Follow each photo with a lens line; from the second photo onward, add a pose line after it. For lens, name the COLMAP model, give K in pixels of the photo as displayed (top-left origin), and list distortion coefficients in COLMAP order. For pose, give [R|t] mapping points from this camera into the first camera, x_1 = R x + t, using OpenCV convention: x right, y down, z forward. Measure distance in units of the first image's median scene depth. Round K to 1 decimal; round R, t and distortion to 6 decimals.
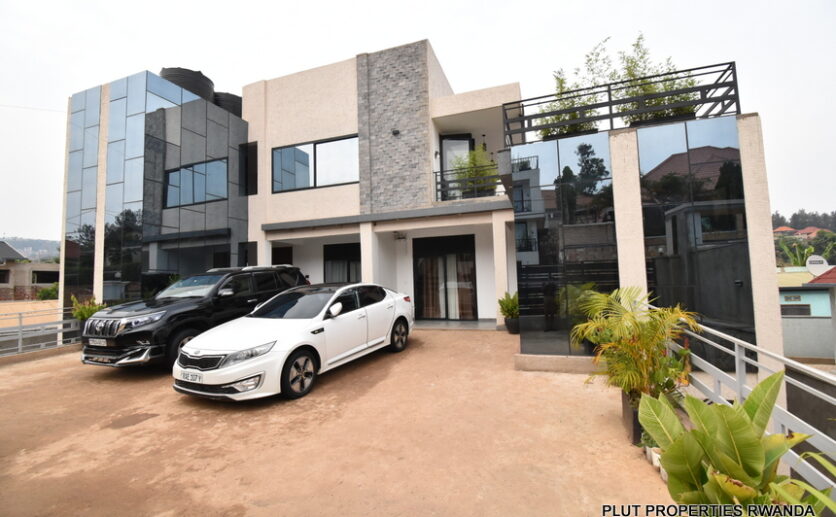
lens RADIAL K [[364.4, 0, 418.0], [0, 364.4, 258.5], [0, 0, 1]] dist [0.016044, -0.023278]
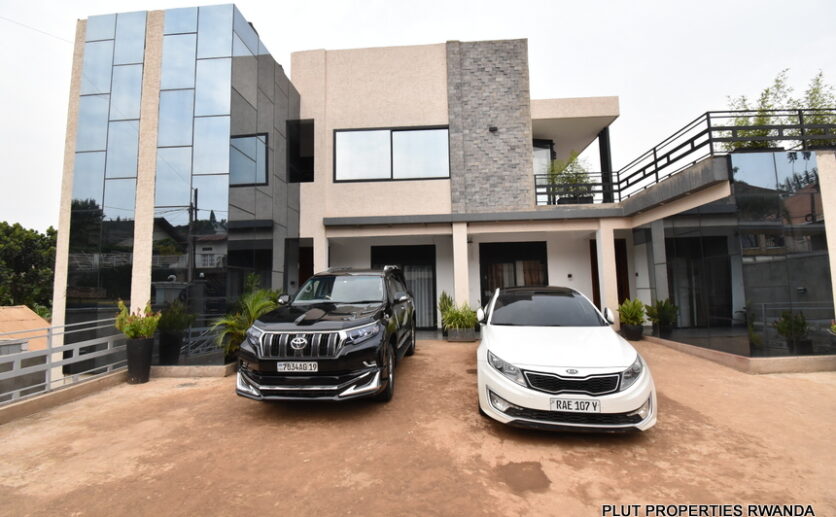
lens RADIAL K [[364.4, 0, 418.0], [0, 364.4, 258.5], [0, 0, 1]] dist [0.016044, -0.023278]
pose [[0.961808, 0.034341, 0.271561, -0.498639], [-0.026084, 0.999083, -0.033958, 0.025494], [-0.272478, 0.025578, 0.961822, 0.157657]]
